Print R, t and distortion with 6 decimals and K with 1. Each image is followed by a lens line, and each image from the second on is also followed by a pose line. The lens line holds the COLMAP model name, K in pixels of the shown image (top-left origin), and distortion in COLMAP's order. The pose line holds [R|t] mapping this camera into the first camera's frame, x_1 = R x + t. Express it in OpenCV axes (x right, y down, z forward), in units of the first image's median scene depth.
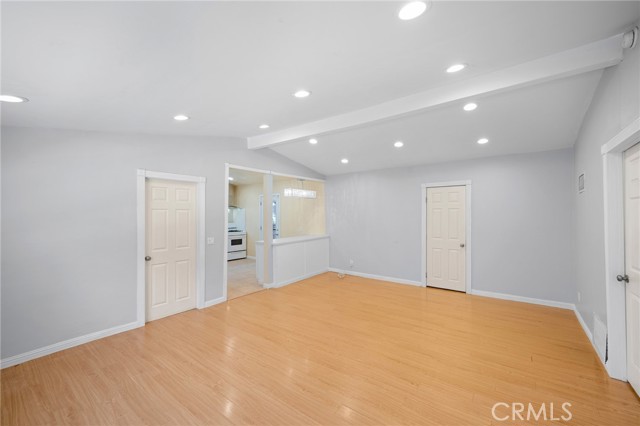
lens RADIAL K [[270.5, 0, 320.0], [0, 270.5, 213.0], [0, 0, 1]] dist [0.002074, 0.000199]
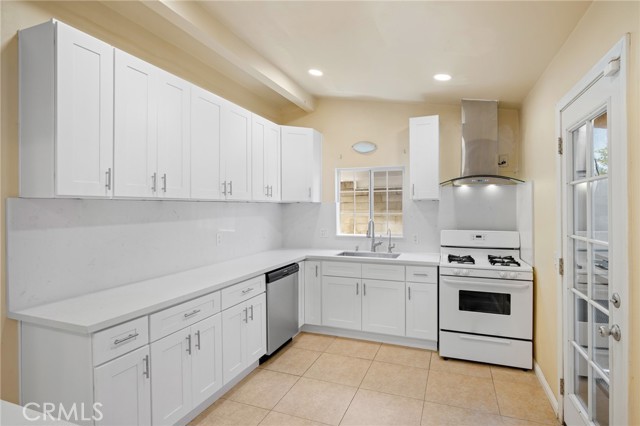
lens RADIAL K [[329.5, 0, 320.0], [0, 329.5, 213.0], [0, 0, 1]] dist [-0.001680, -0.000310]
pose [[0.265539, 0.006963, -0.964075, -0.047035], [0.006770, 0.999936, 0.009086, 0.019904], [0.964076, -0.008939, 0.265475, 1.249086]]
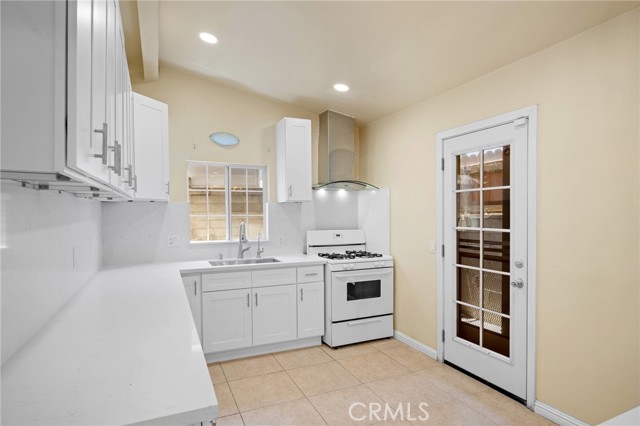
lens RADIAL K [[361.3, 0, 321.2], [0, 361.3, 222.8], [0, 0, 1]] dist [-0.000623, -0.000111]
pose [[0.879285, 0.007613, -0.476234, -0.245150], [0.006646, 0.999579, 0.028250, 0.023634], [0.476249, -0.028005, 0.878864, 0.995790]]
